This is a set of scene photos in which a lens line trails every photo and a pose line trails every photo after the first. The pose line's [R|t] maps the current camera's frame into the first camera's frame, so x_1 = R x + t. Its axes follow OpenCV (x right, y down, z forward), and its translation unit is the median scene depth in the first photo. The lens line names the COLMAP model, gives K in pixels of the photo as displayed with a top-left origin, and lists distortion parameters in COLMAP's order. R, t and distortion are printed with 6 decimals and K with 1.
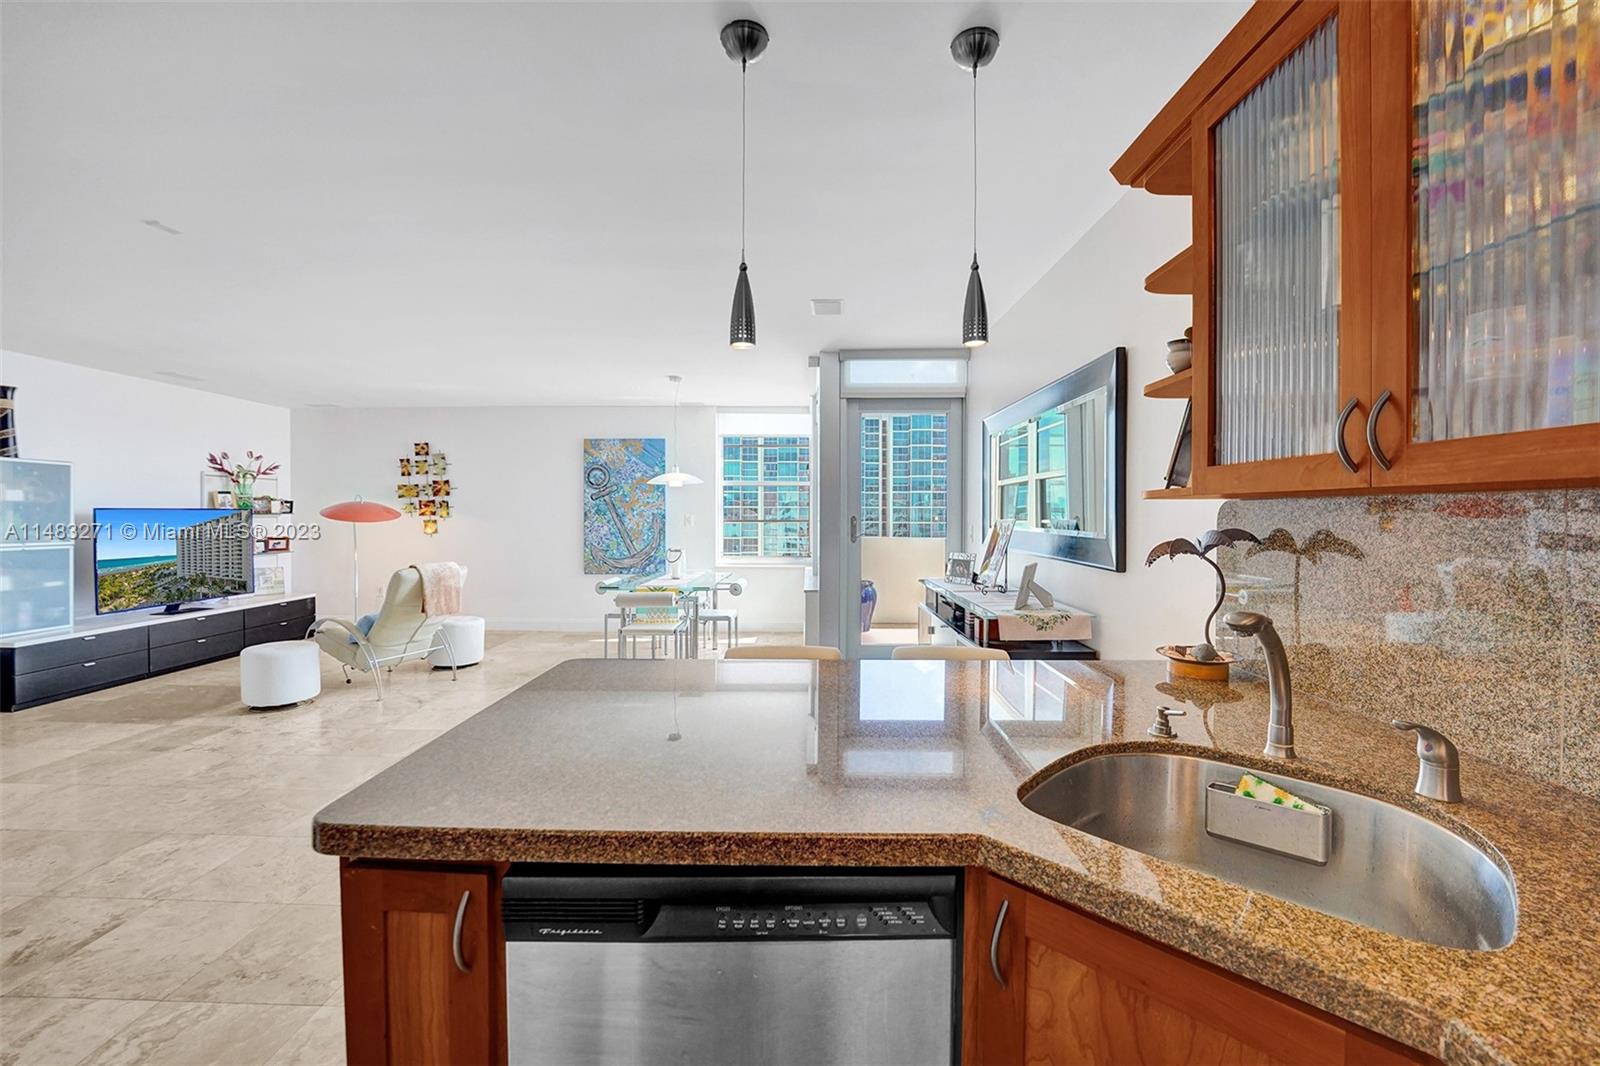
lens RADIAL K [[661.1, 0, 804.2], [0, 661.1, 525.0], [0, 0, 1]] dist [-0.022849, 0.000696]
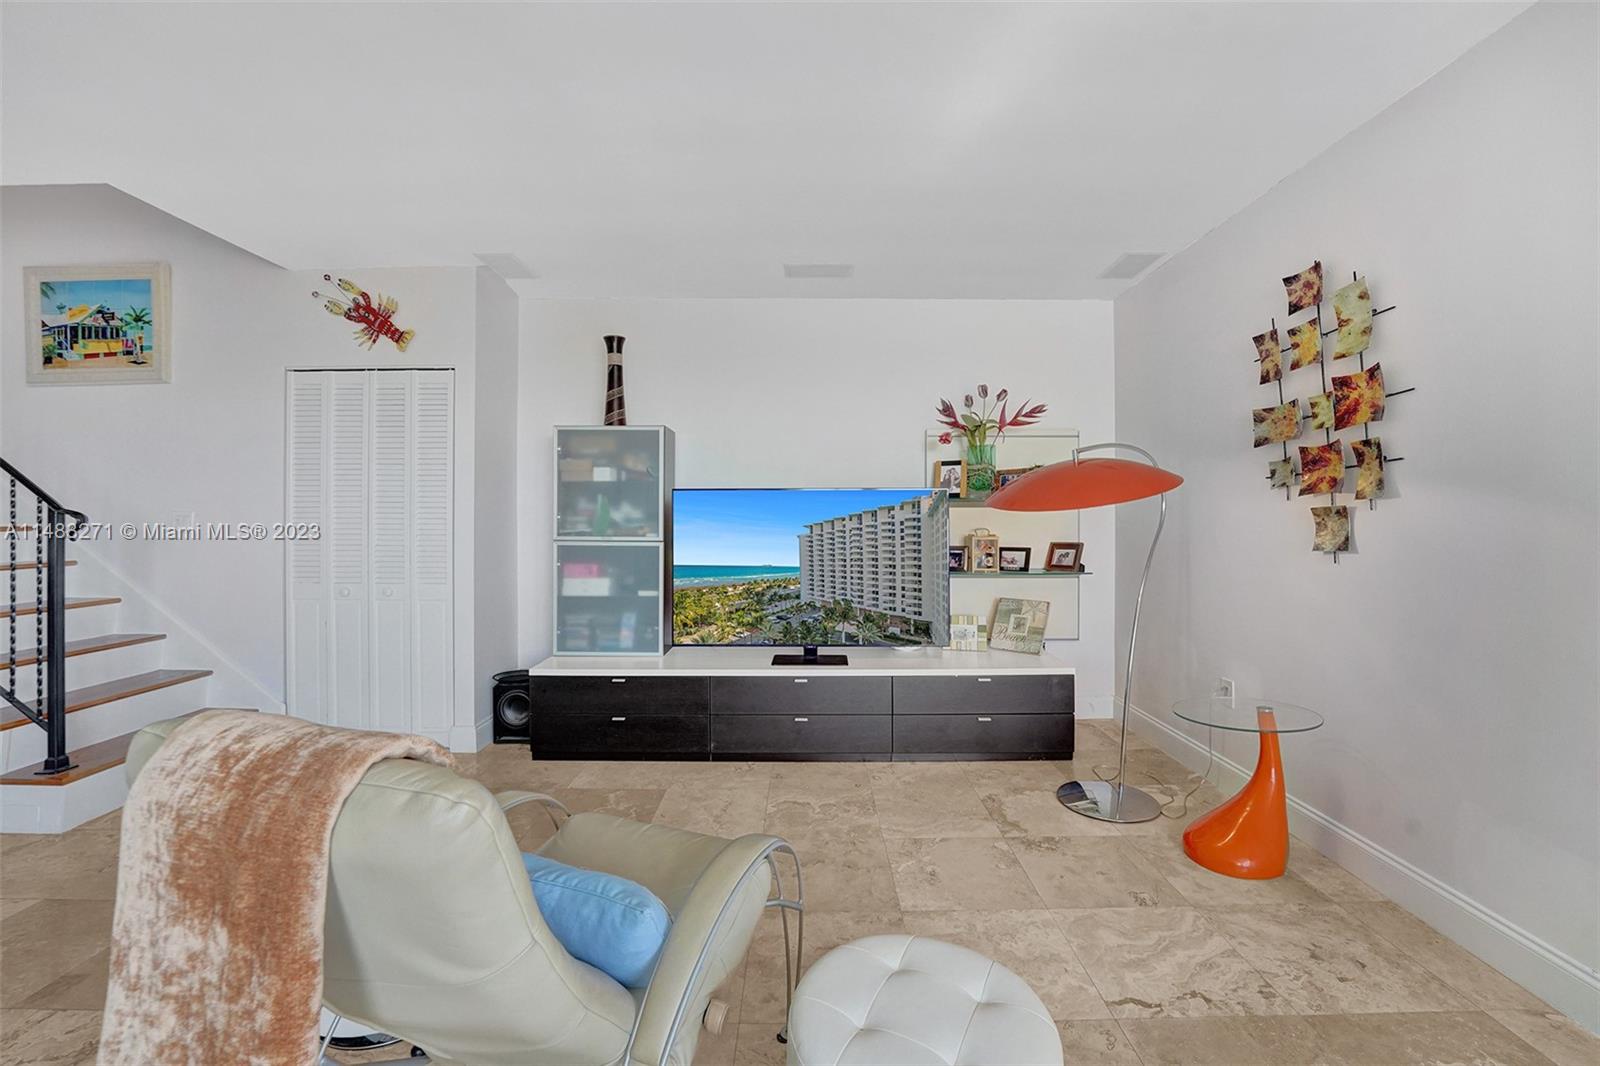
lens RADIAL K [[662.3, 0, 803.7], [0, 662.3, 513.7], [0, 0, 1]] dist [-0.023091, 0.000227]
pose [[0.013228, -0.007053, -0.999888, -0.397014], [-0.016683, 0.999834, -0.007273, 0.003006], [0.999773, 0.016778, 0.013109, 1.123650]]
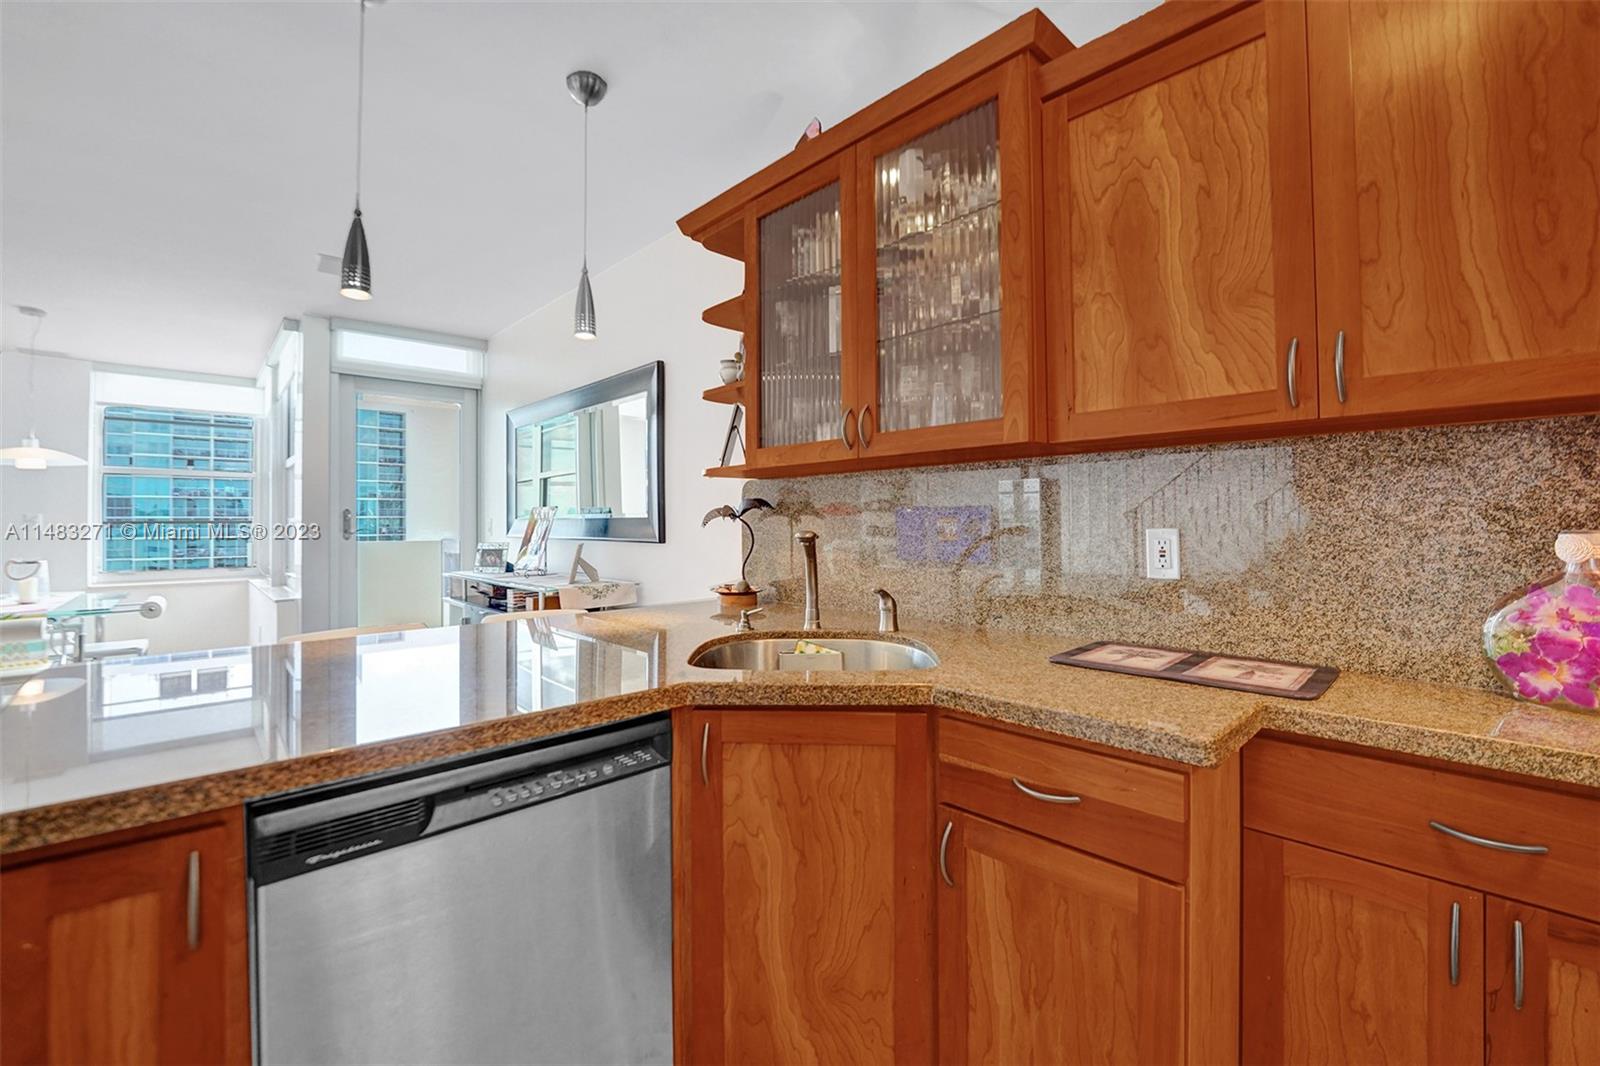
lens RADIAL K [[664.7, 0, 796.6], [0, 664.7, 515.8], [0, 0, 1]] dist [-0.020849, 0.000046]
pose [[0.724533, 0.000648, 0.689239, -0.095779], [0.019699, 0.999572, -0.021647, 0.026332], [-0.688958, 0.029261, 0.724210, -0.035418]]
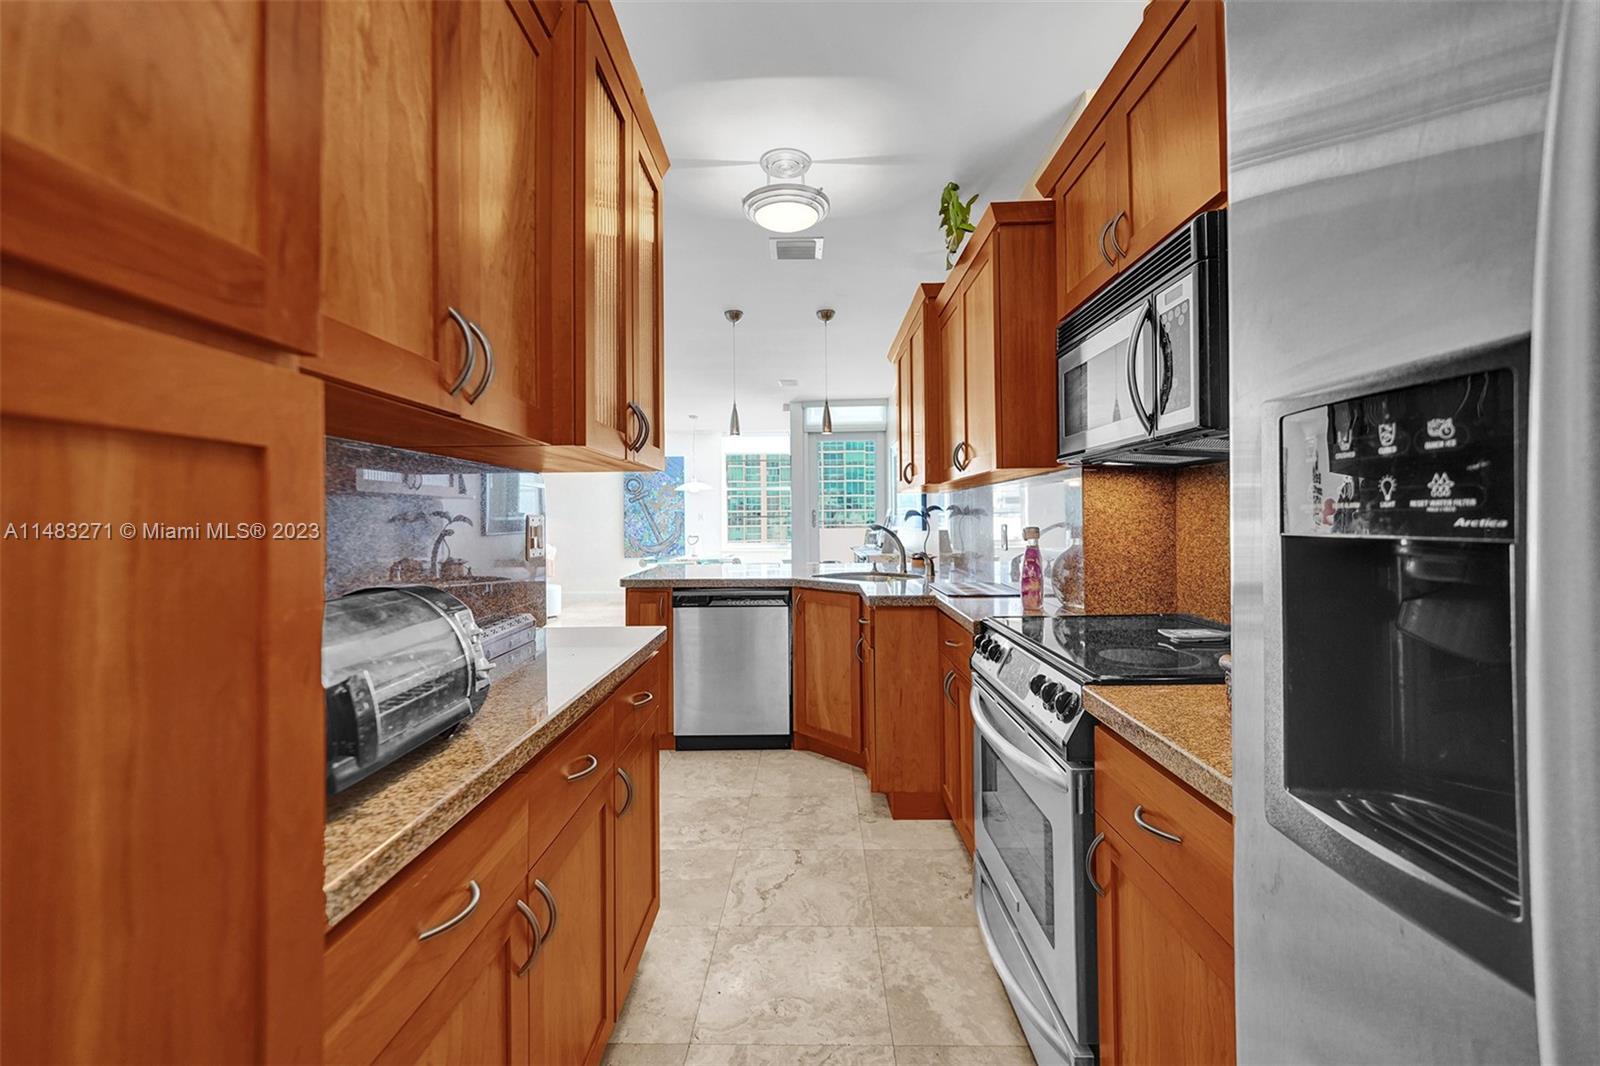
lens RADIAL K [[661.1, 0, 804.2], [0, 661.1, 525.0], [0, 0, 1]] dist [-0.022849, 0.000696]
pose [[0.999903, -0.012540, -0.006014, 0.062507], [0.012503, 0.999903, -0.006079, 0.031394], [0.006089, 0.006003, 0.999963, -0.518505]]
